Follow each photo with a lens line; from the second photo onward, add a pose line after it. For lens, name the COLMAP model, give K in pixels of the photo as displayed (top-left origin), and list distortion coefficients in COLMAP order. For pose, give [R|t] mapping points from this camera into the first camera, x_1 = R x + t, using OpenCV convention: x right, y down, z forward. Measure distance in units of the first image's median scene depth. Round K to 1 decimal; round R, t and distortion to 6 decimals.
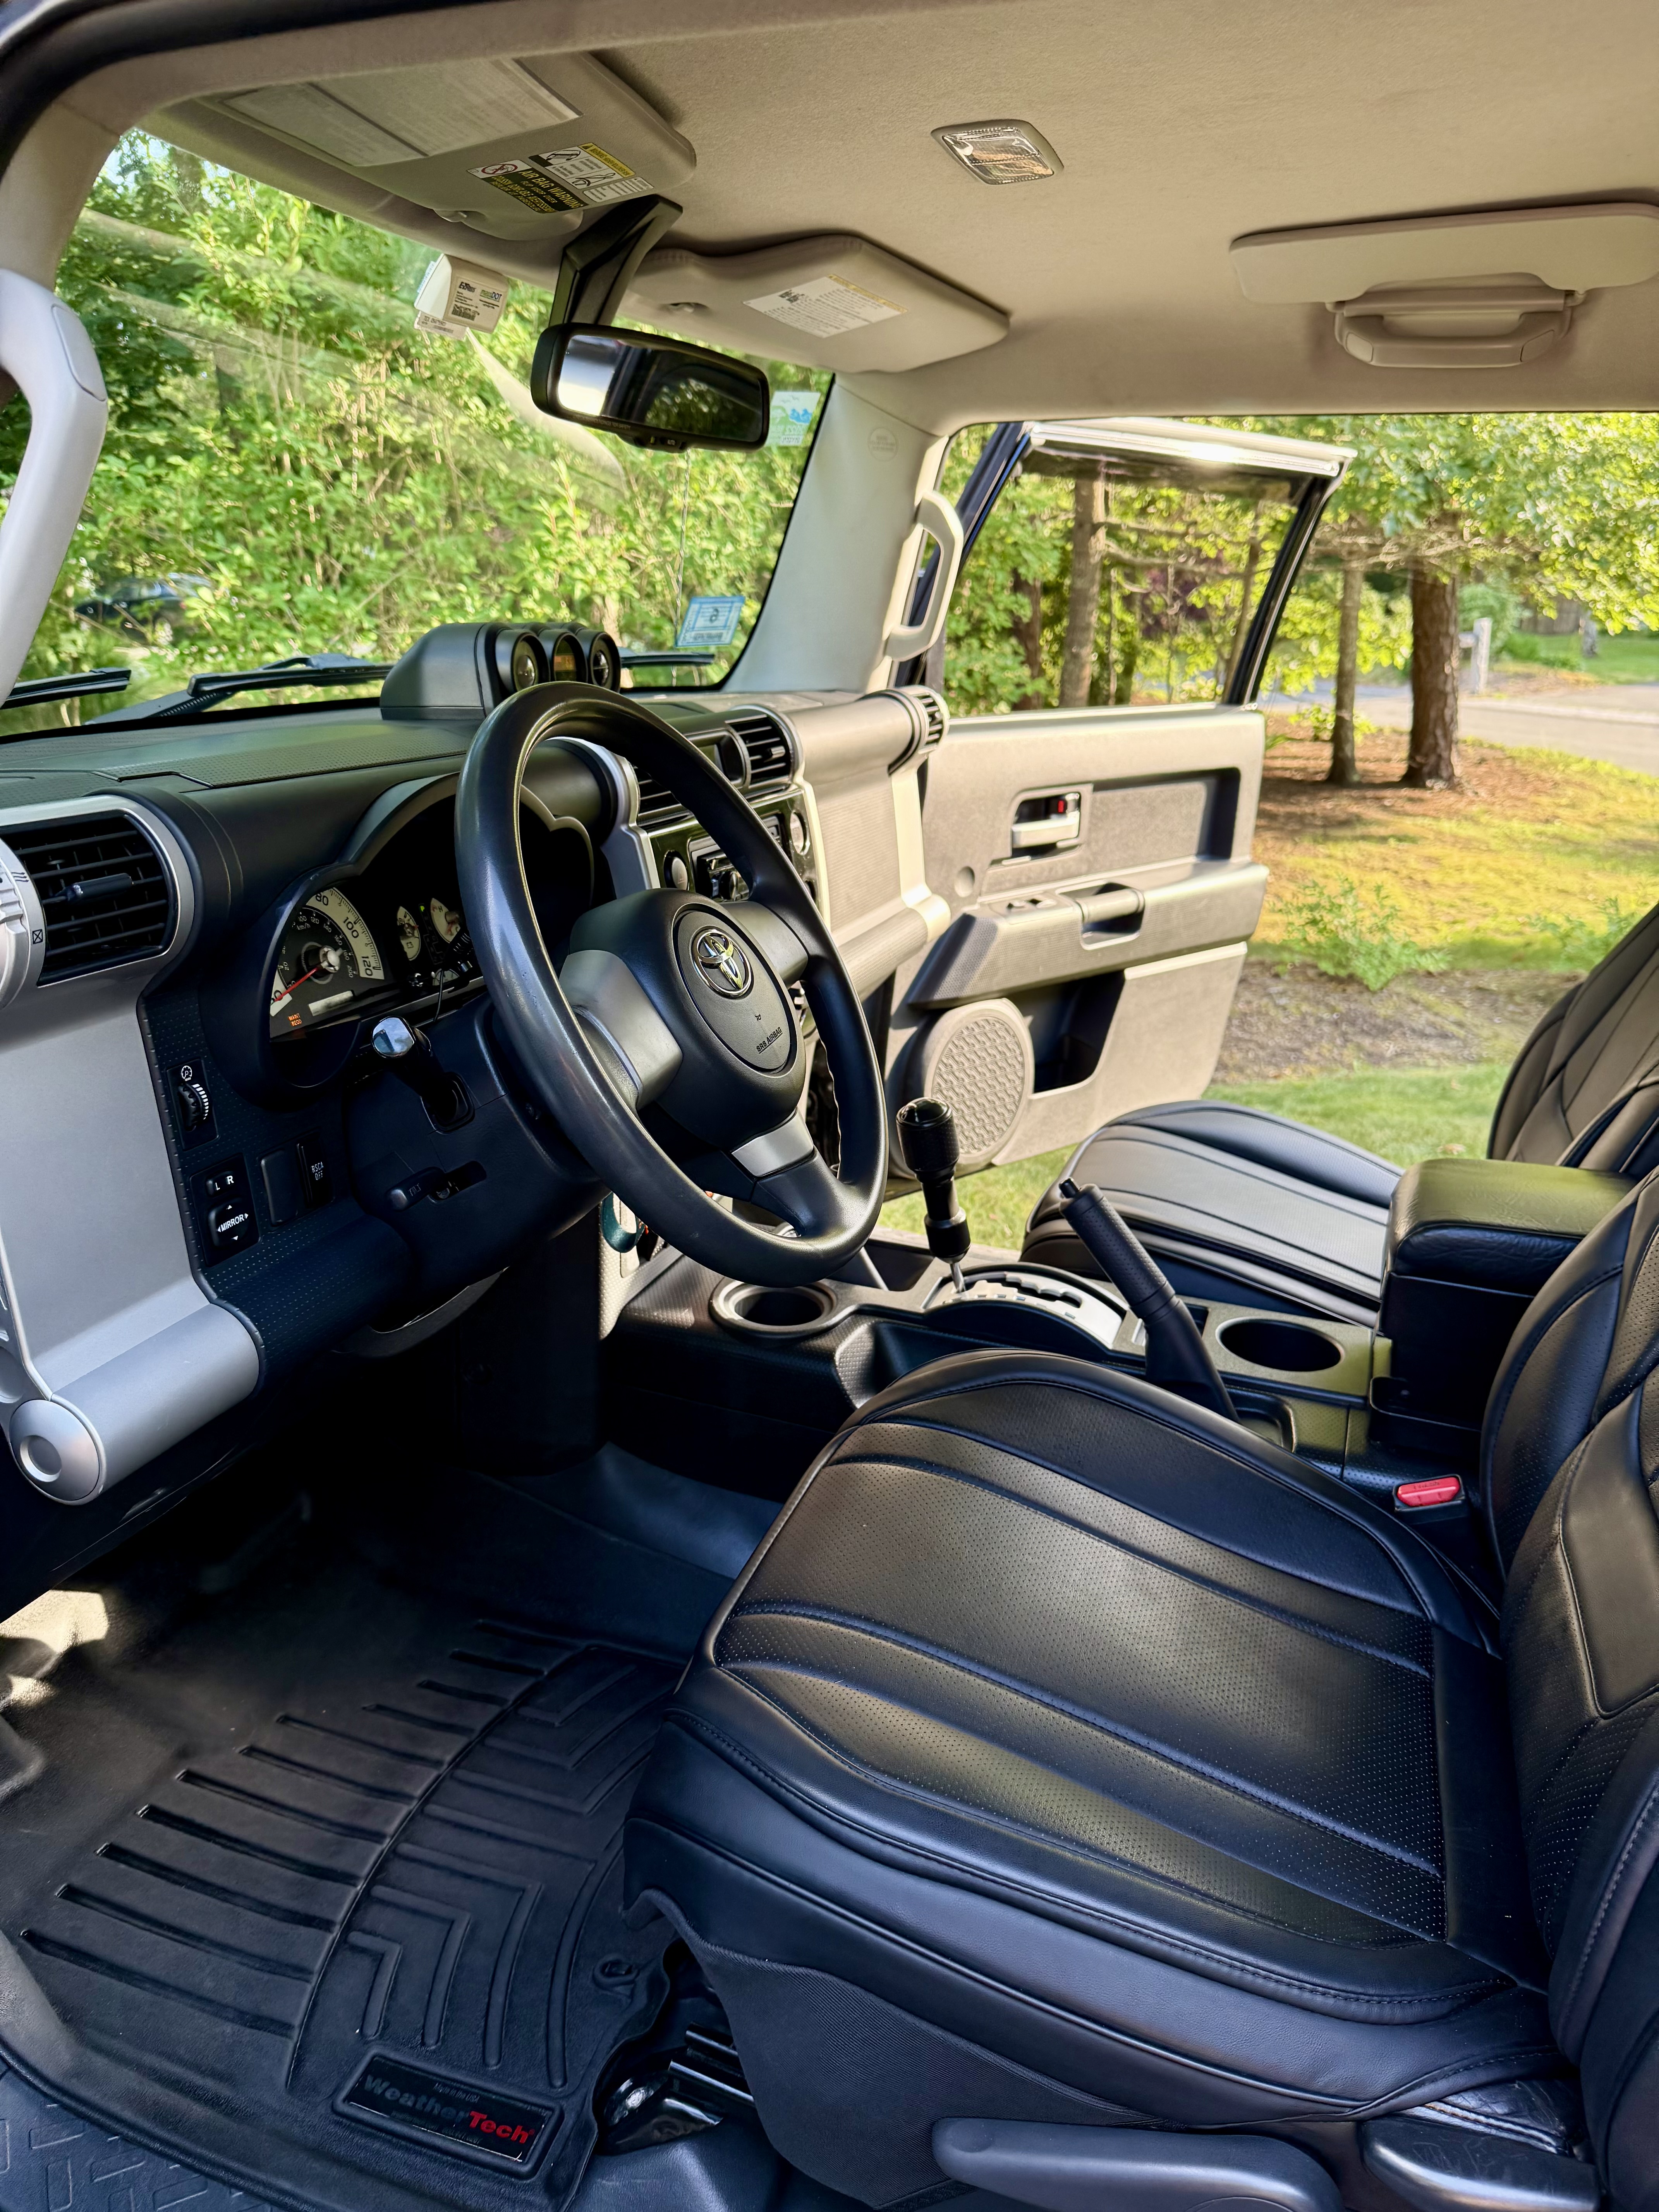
lens RADIAL K [[1592.2, 0, 829.5], [0, 1592.2, 1106.0], [0, 0, 1]] dist [0.024325, -0.044479]
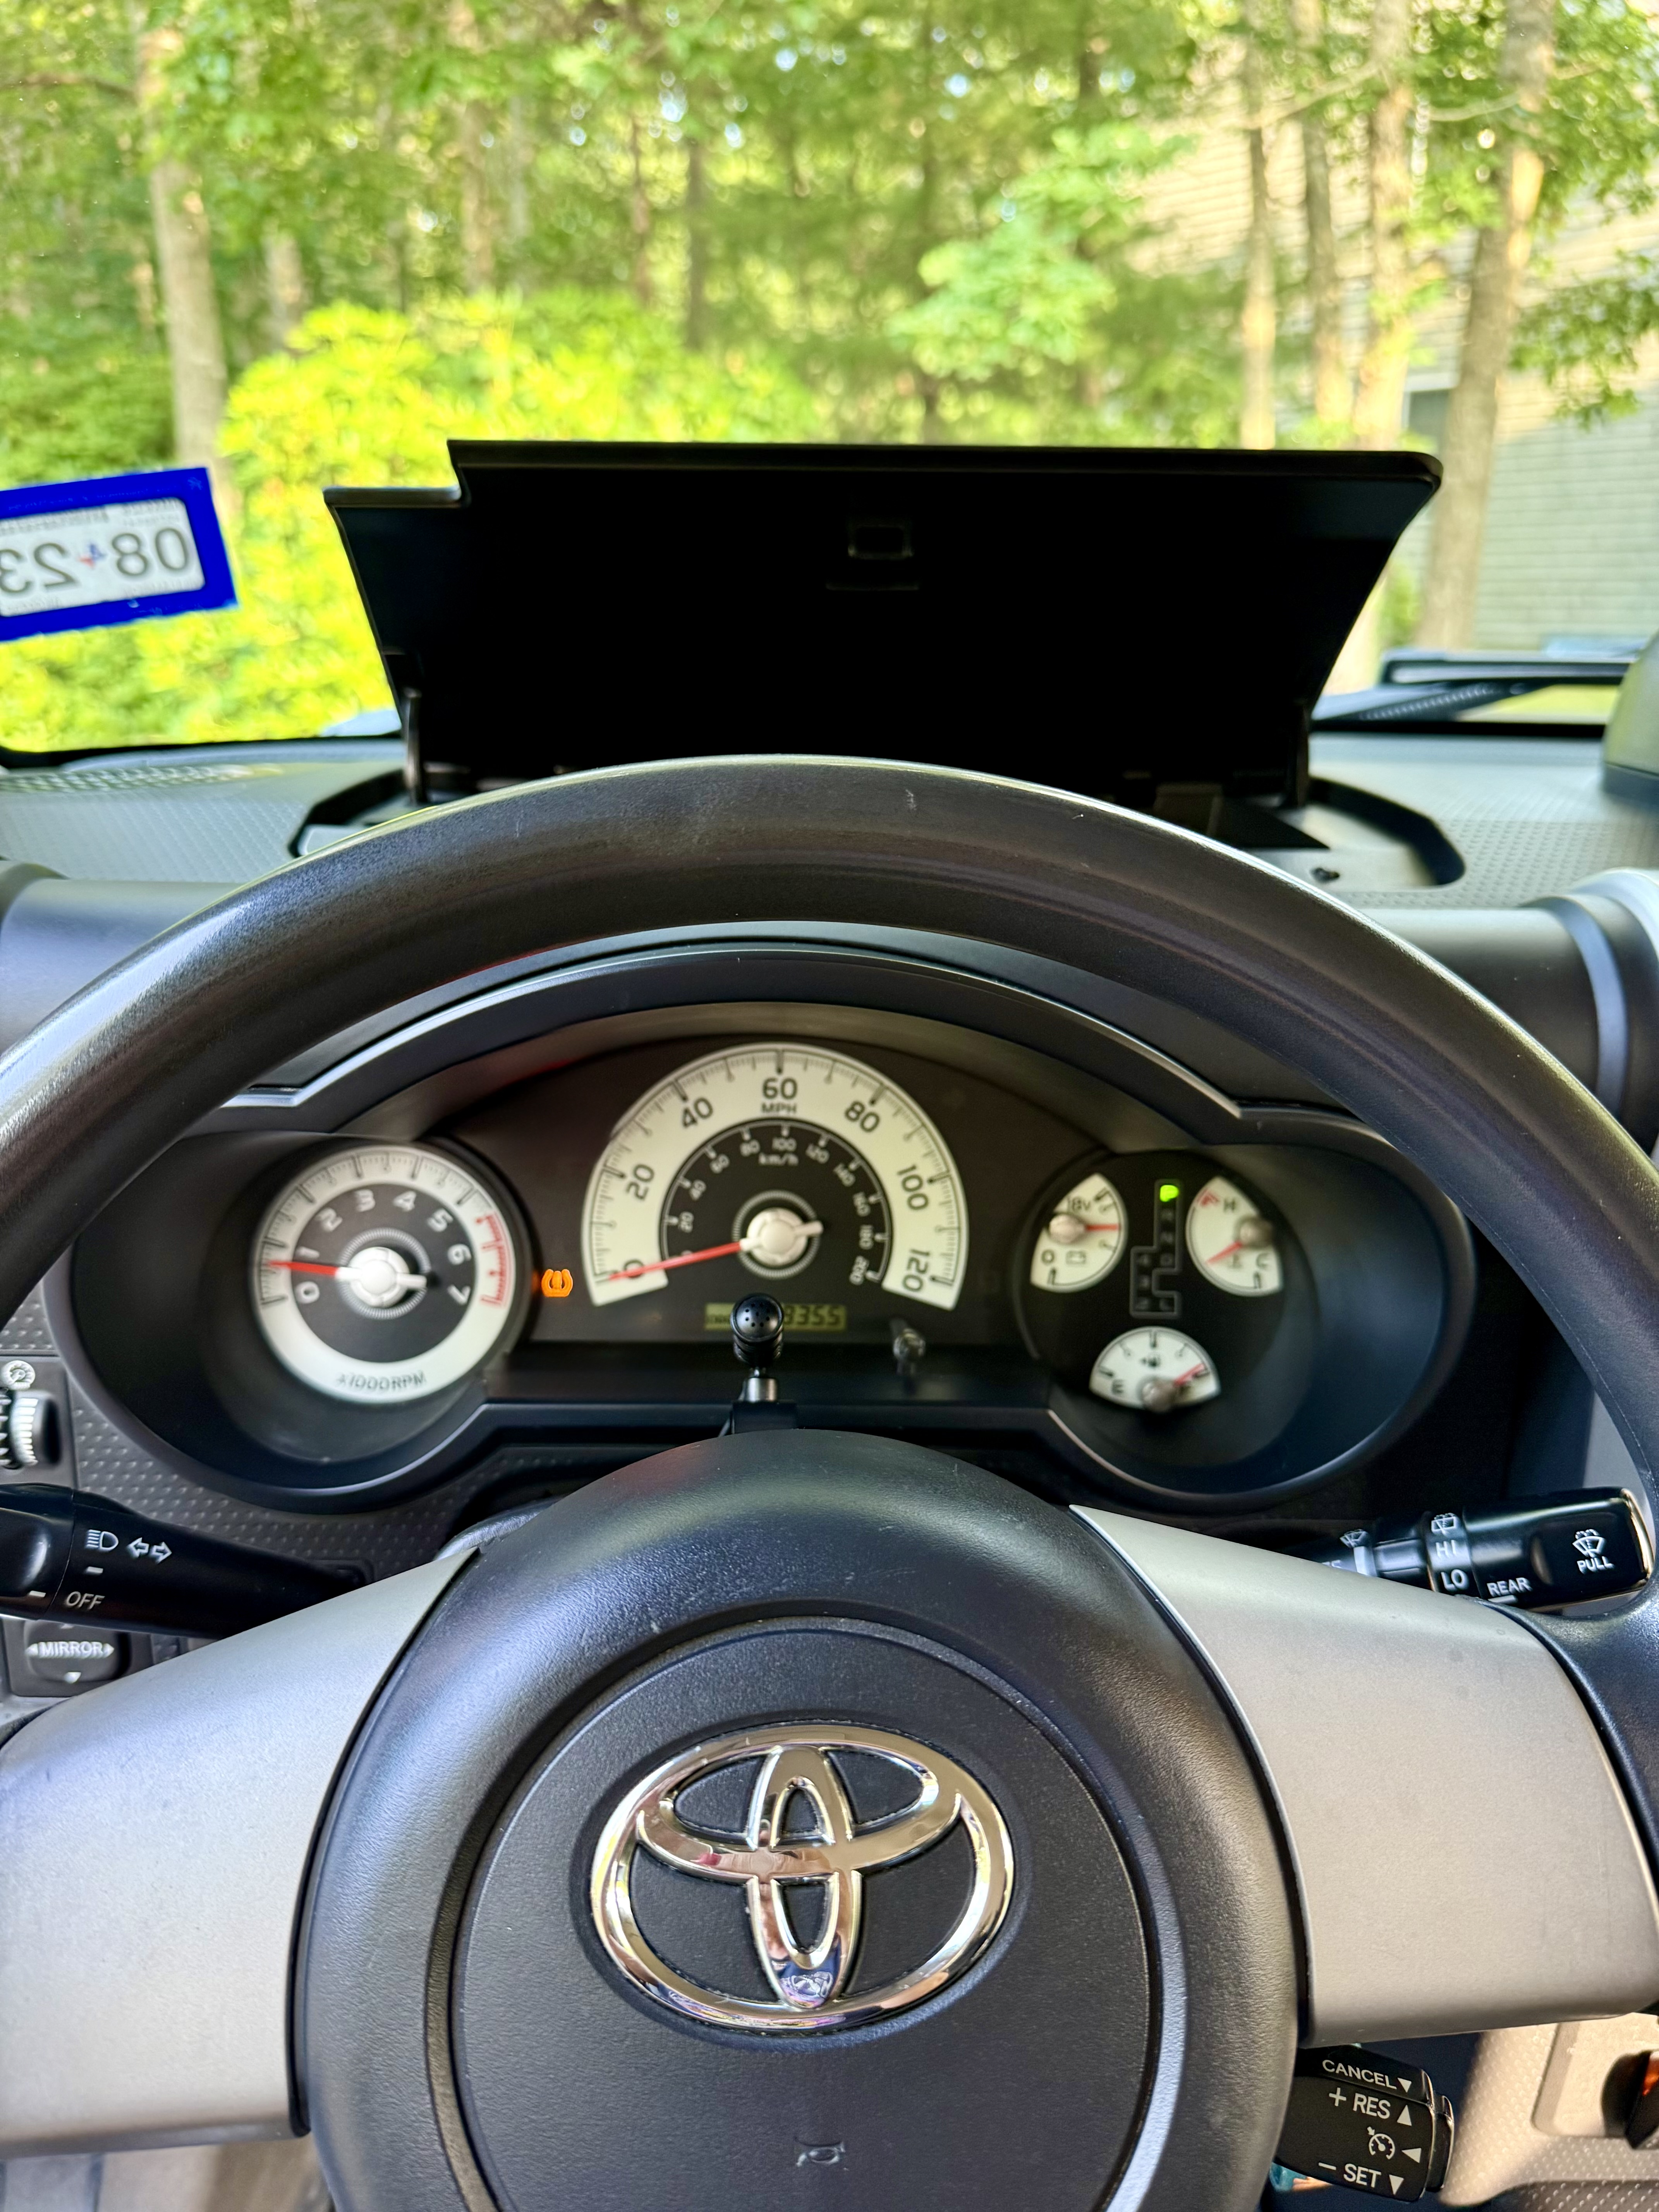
lens RADIAL K [[1598.6, 0, 840.7], [0, 1598.6, 1115.5], [0, 0, 1]] dist [0.028126, -0.047659]
pose [[0.368005, 0.330380, -0.869150, 0.086319], [-0.299009, 0.927145, 0.225822, -0.187371], [0.880435, 0.176780, 0.439980, 0.605306]]
